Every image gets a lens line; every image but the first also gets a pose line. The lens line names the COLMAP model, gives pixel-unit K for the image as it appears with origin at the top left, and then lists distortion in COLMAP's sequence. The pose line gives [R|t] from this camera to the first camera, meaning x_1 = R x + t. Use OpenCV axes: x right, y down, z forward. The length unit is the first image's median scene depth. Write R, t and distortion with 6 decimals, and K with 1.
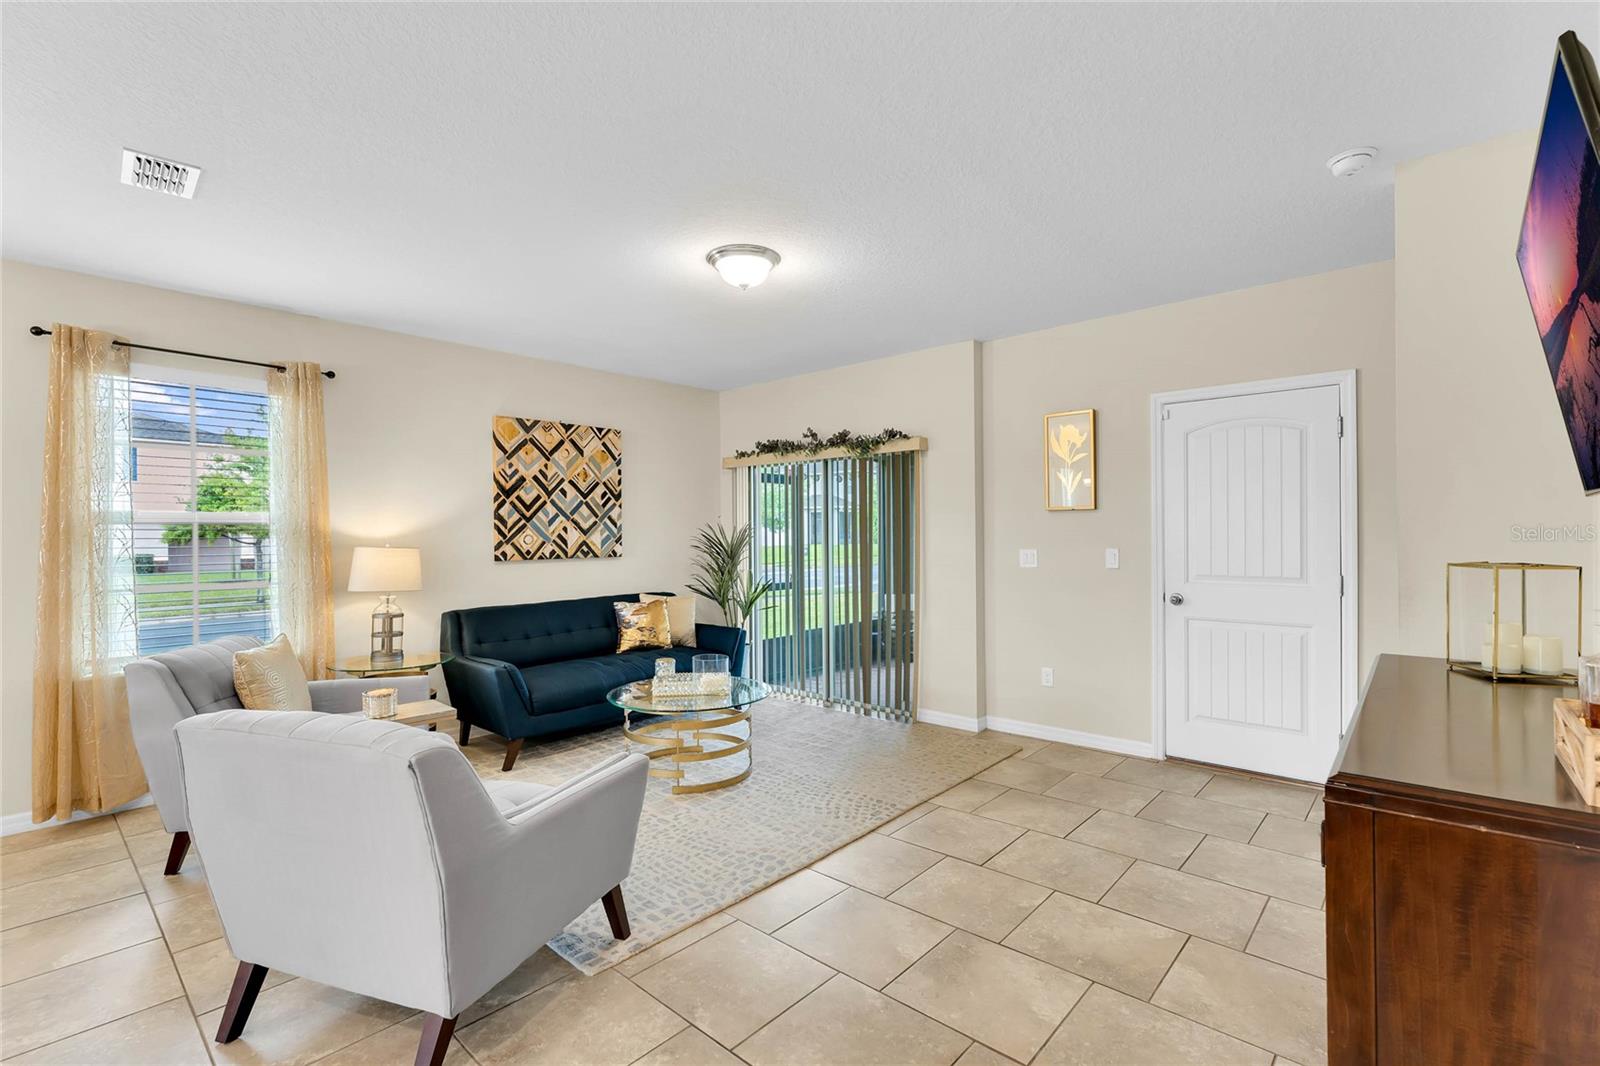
lens RADIAL K [[708.8, 0, 801.2], [0, 708.8, 535.7], [0, 0, 1]] dist [0.003147, -0.000320]
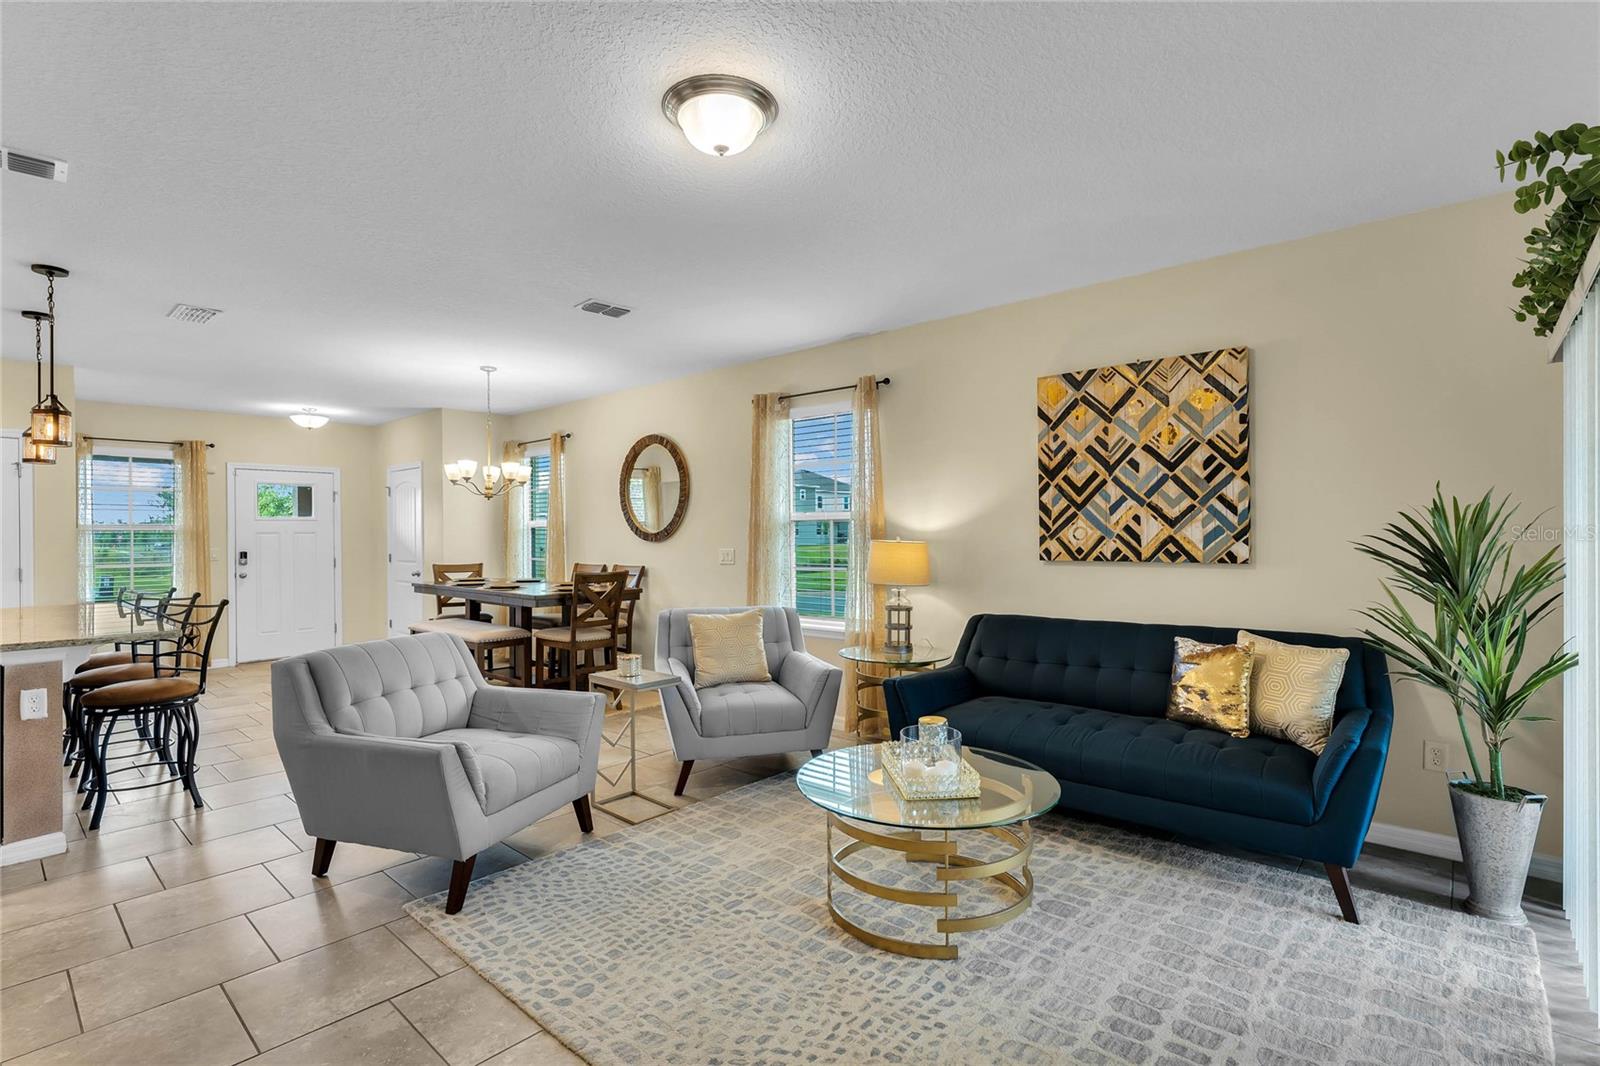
lens RADIAL K [[758.1, 0, 802.2], [0, 758.1, 534.4], [0, 0, 1]] dist [-0.002032, -0.000605]
pose [[0.005578, 0.007593, -0.999956, 0.396842], [0.006352, 0.999951, 0.007629, -0.001576], [0.999964, -0.006394, 0.005529, 0.686279]]
